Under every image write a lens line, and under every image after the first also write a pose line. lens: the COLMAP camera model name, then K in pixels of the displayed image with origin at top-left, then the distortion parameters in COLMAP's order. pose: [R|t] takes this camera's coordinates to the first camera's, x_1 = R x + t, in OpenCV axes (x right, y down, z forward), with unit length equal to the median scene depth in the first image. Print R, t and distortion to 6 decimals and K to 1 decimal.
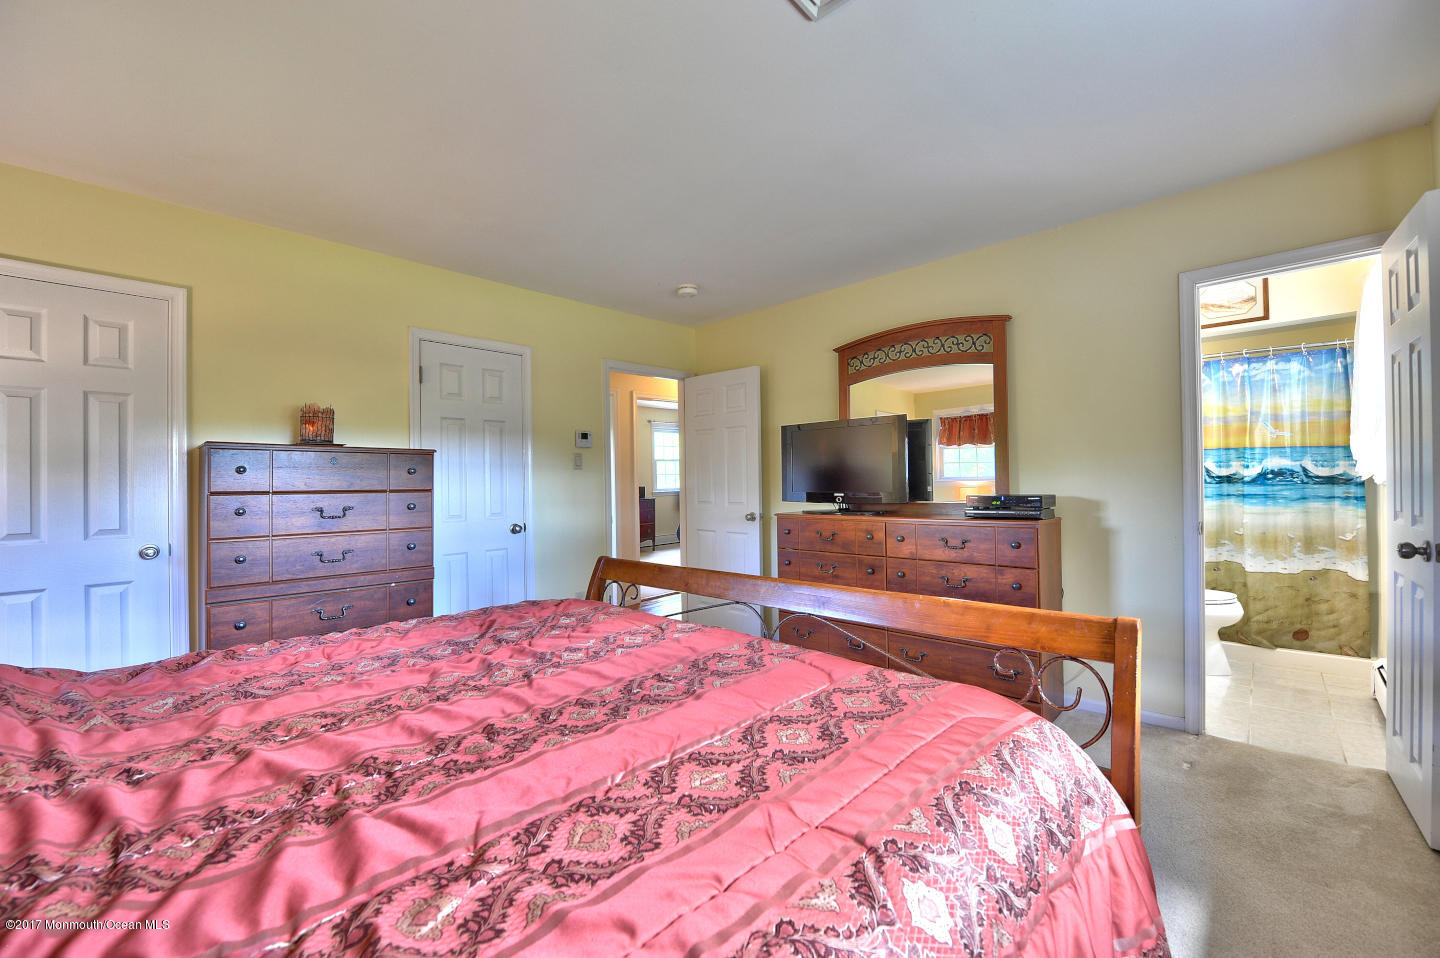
lens RADIAL K [[572.7, 0, 718.7], [0, 572.7, 478.0], [0, 0, 1]] dist [-0.017620, -0.001889]
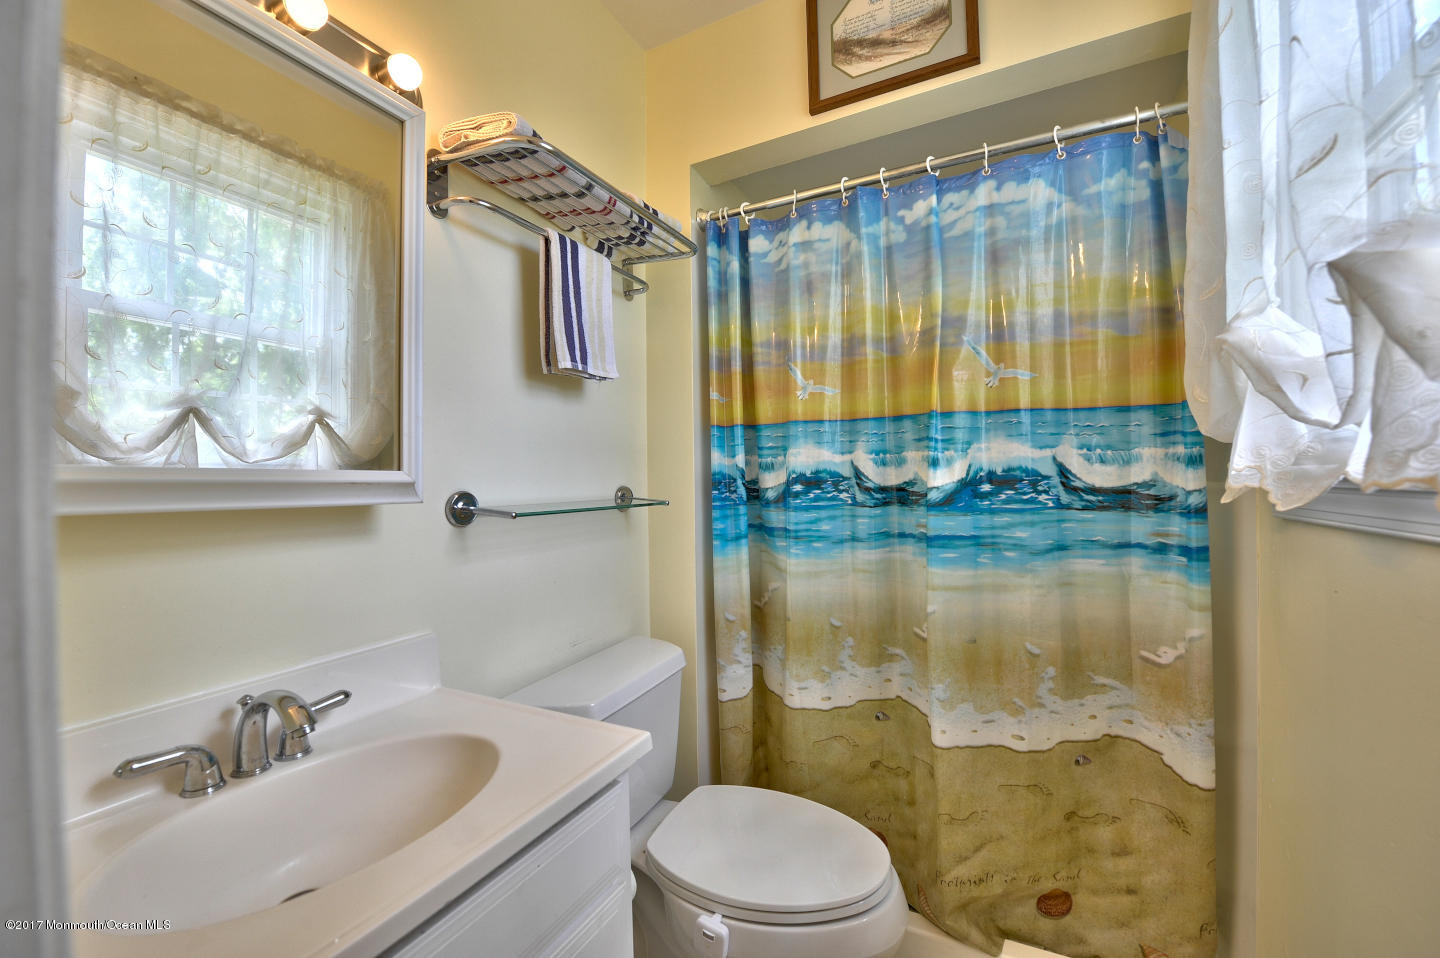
lens RADIAL K [[572.7, 0, 722.0], [0, 572.7, 479.0], [0, 0, 1]] dist [-0.017620, -0.001889]
pose [[0.961538, -0.002703, 0.274657, 0.714180], [0.003553, 0.999990, -0.002596, -0.008948], [-0.274647, 0.003472, 0.961539, 0.689168]]
